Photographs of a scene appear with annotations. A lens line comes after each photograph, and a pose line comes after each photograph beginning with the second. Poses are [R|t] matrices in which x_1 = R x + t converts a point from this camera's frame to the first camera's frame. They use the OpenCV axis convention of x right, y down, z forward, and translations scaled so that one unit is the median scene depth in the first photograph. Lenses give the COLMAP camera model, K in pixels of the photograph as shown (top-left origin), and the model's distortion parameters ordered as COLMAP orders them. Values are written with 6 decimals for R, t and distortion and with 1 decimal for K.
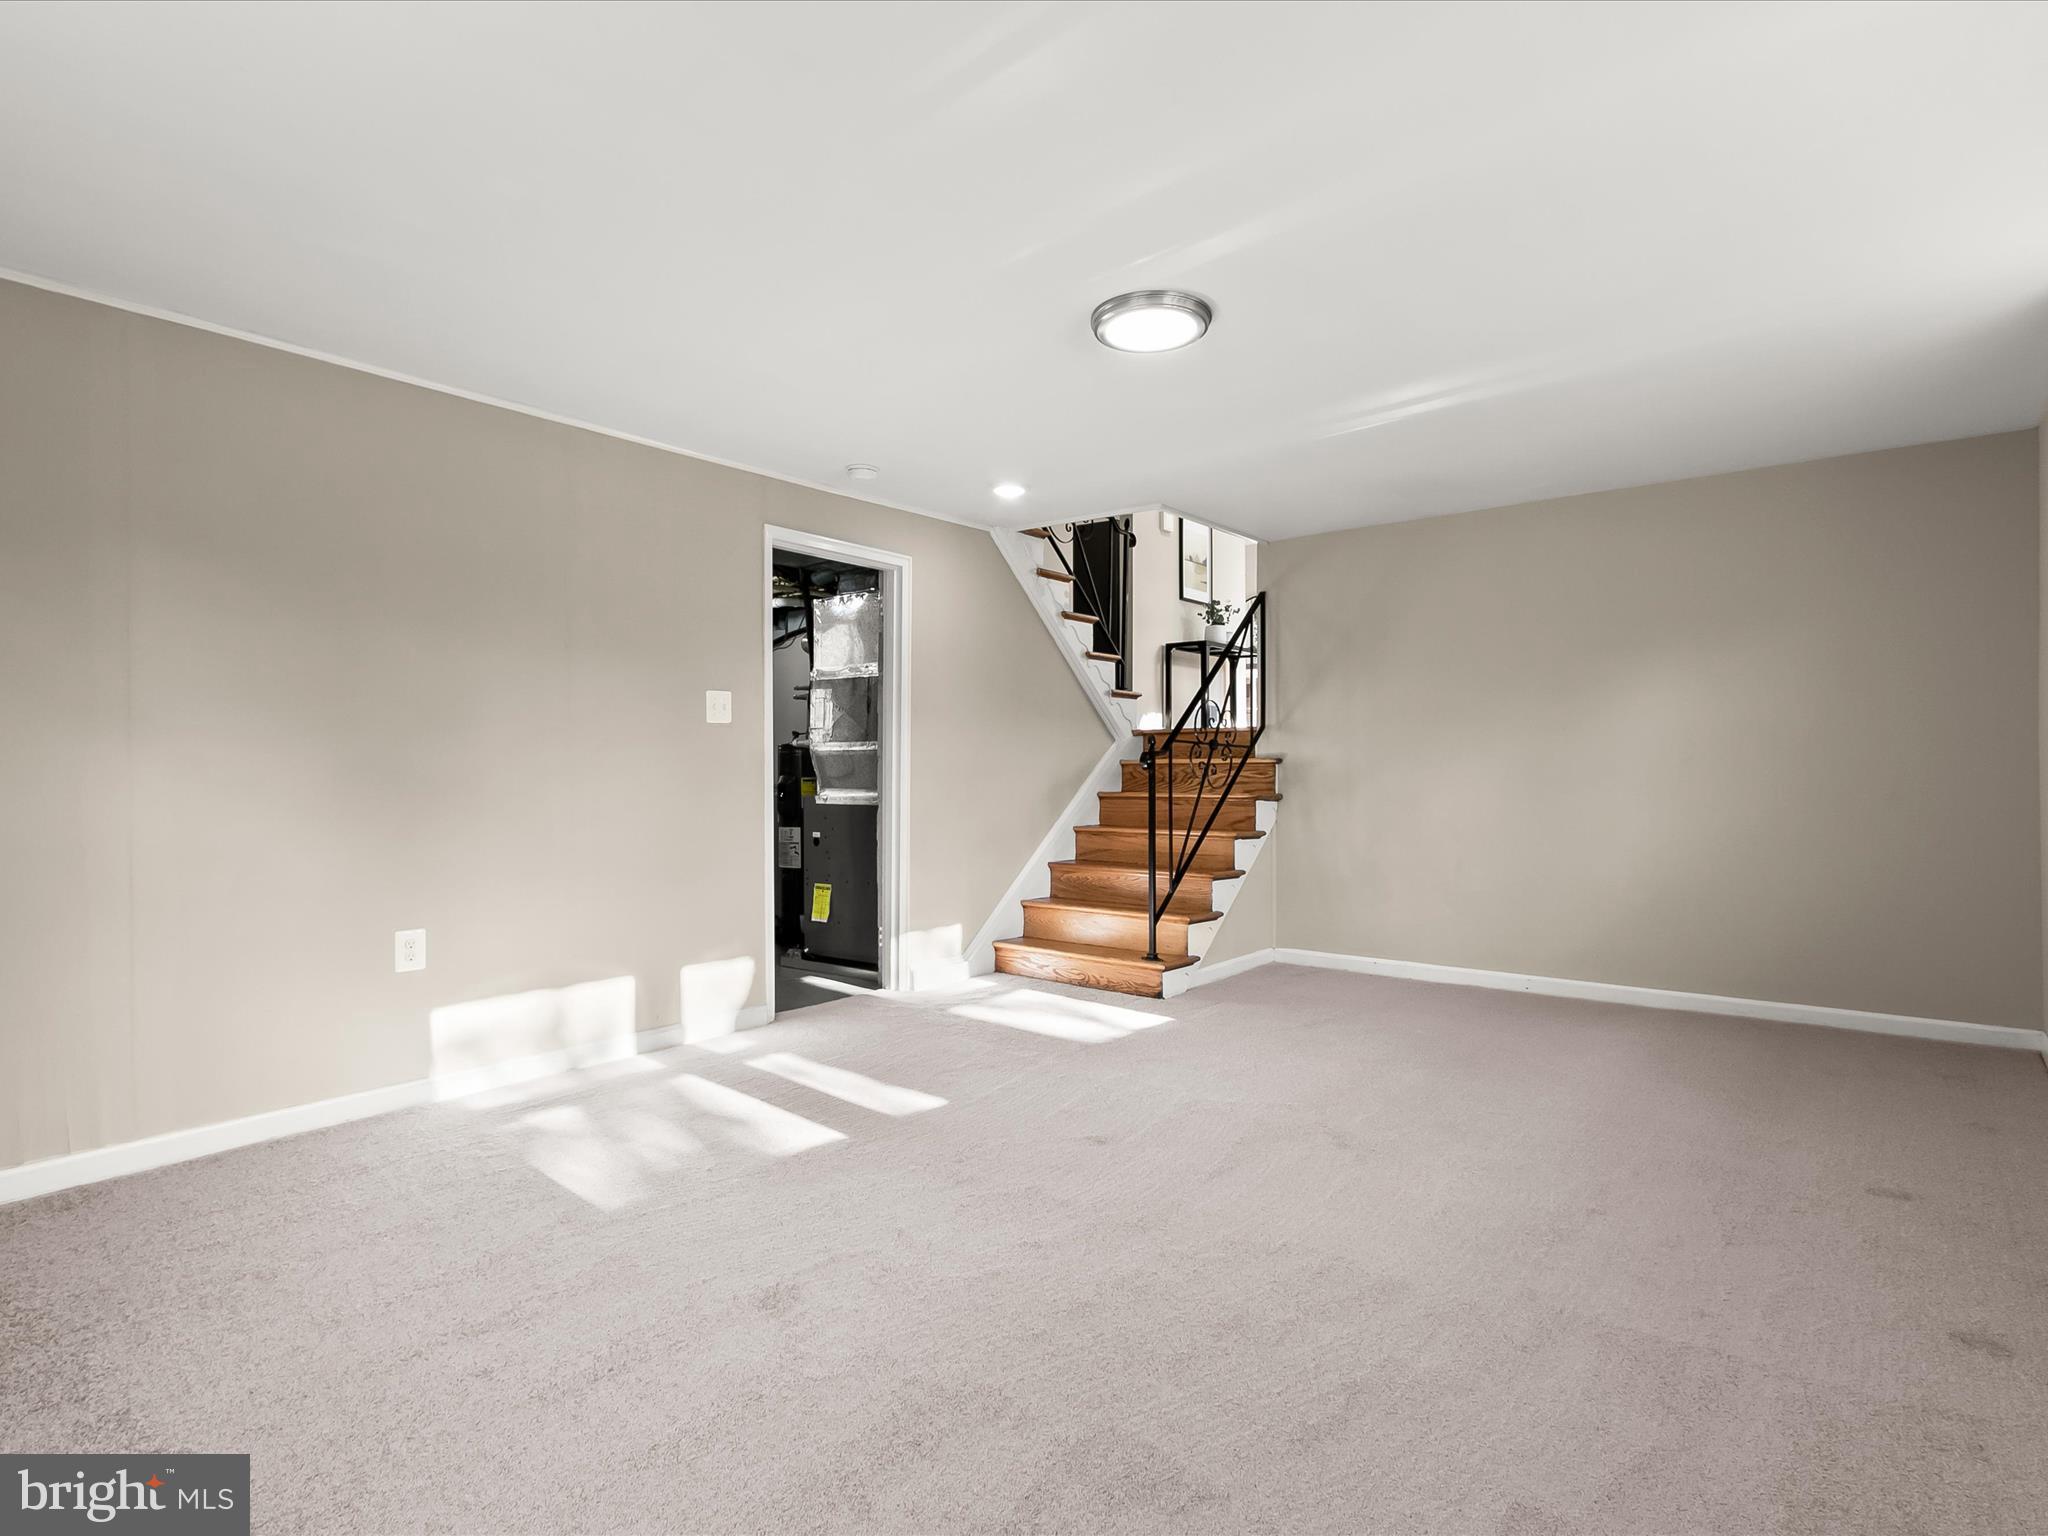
lens RADIAL K [[1076.4, 0, 1014.7], [0, 1076.4, 766.2], [0, 0, 1]] dist [0.002815, 0.000320]
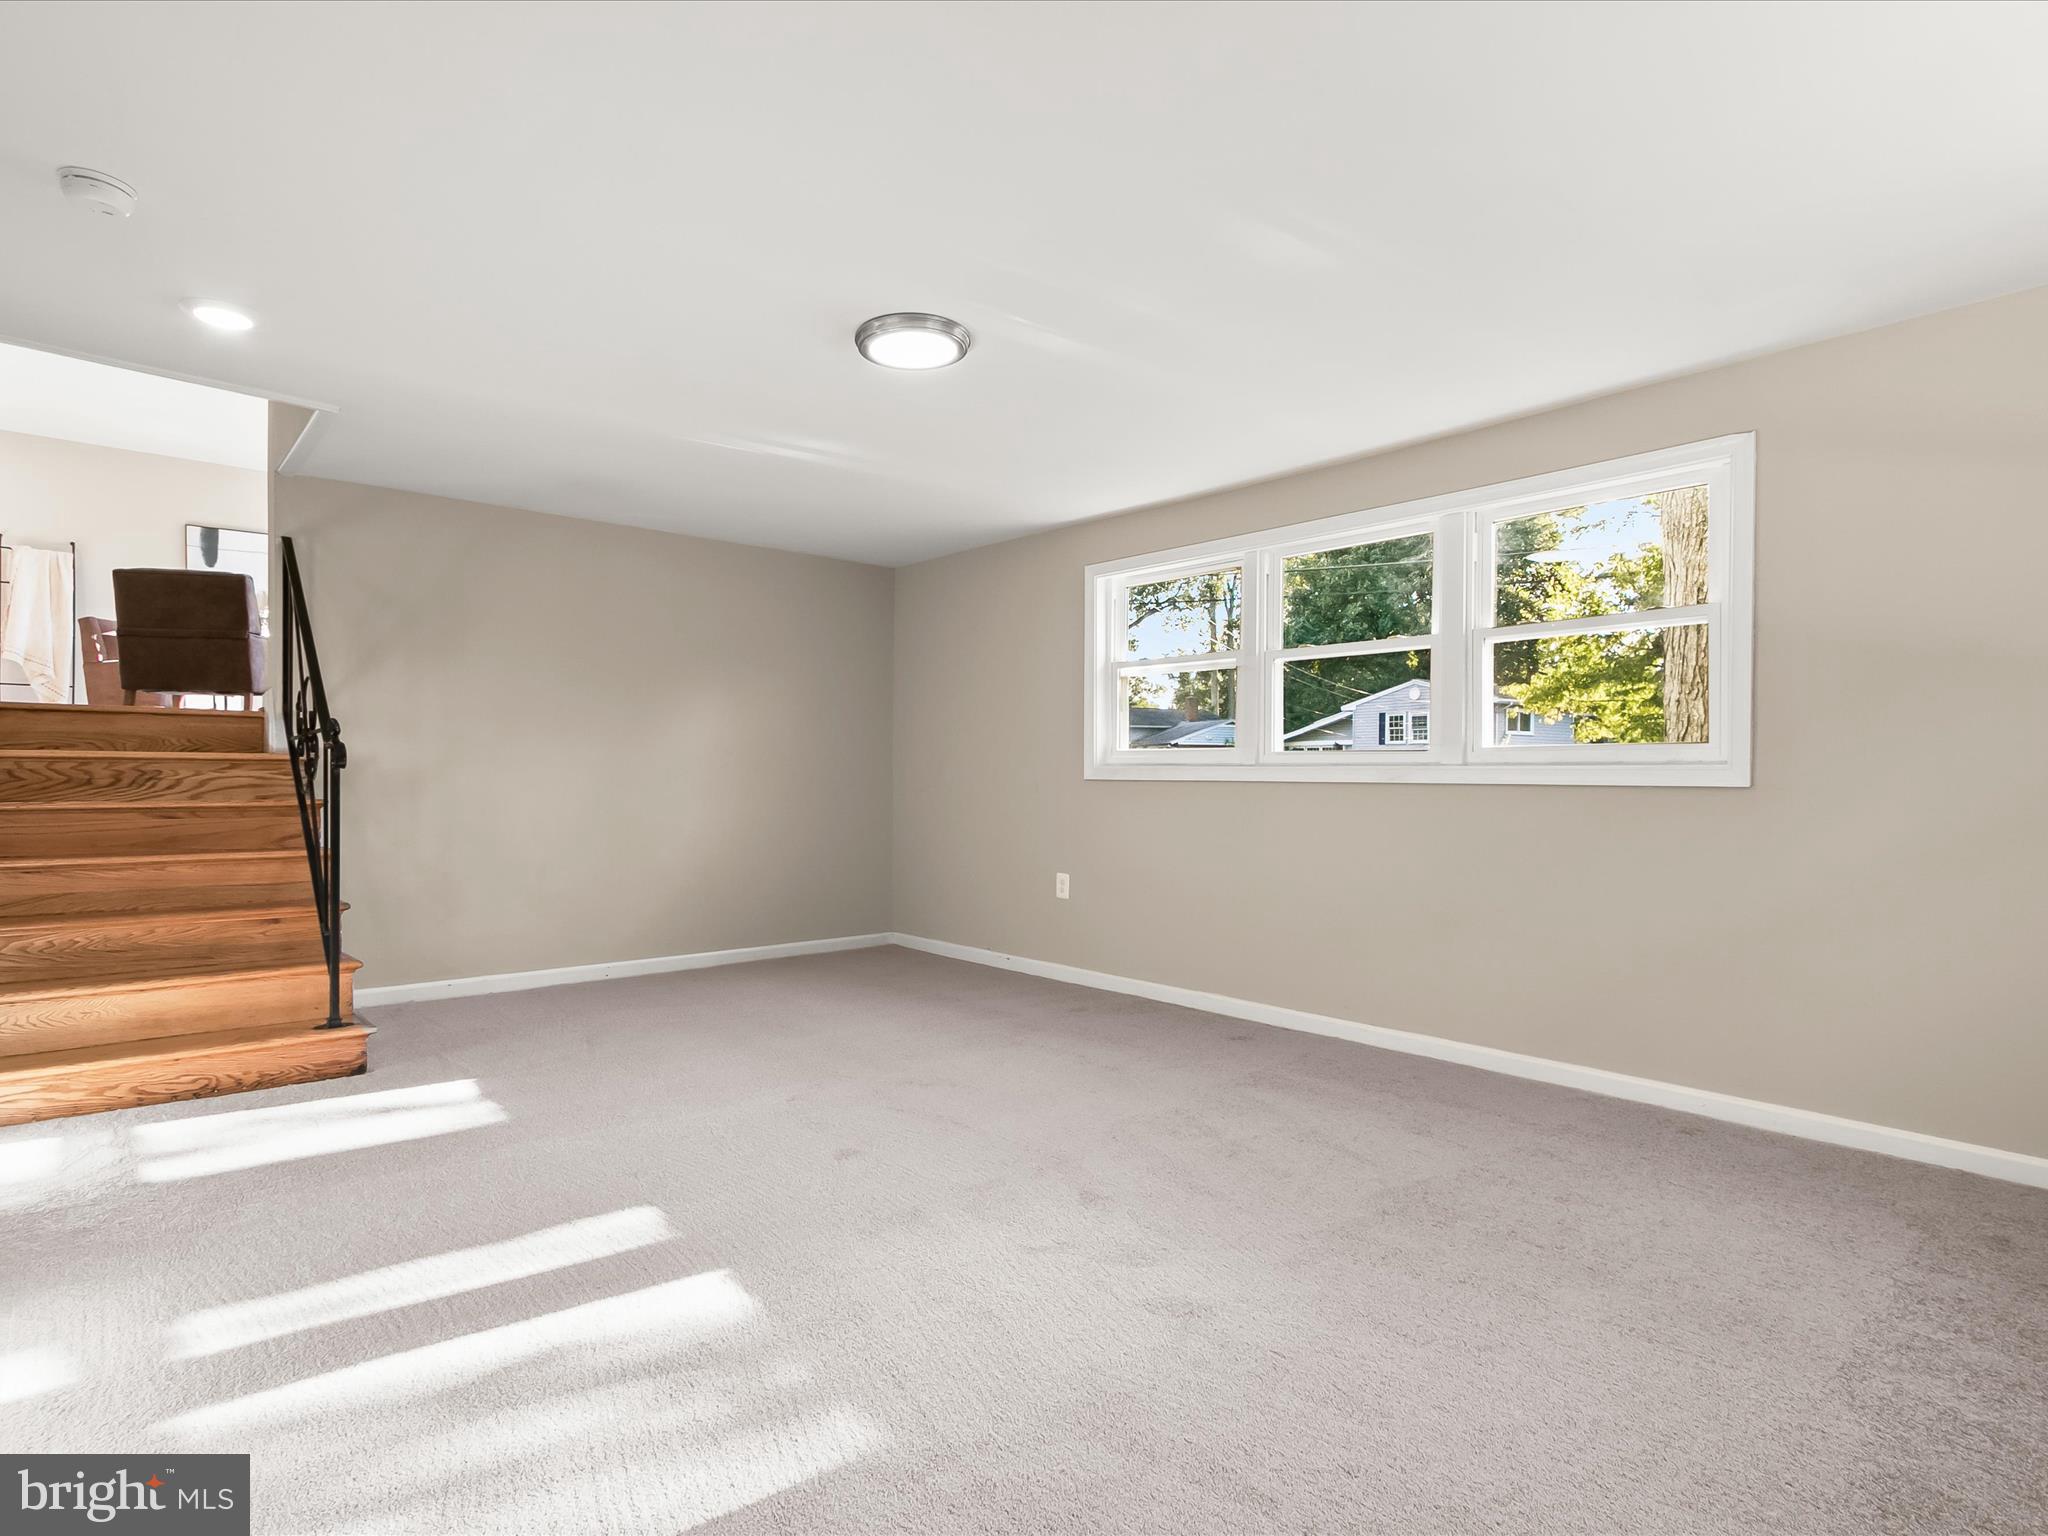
lens RADIAL K [[1076.4, 0, 1015.9], [0, 1076.4, 772.1], [0, 0, 1]] dist [0.002815, 0.000320]
pose [[0.201824, -0.000588, 0.979422, -0.506234], [-0.006964, 0.999974, 0.002035, 0.001025], [-0.979397, -0.007231, 0.201815, 0.399099]]
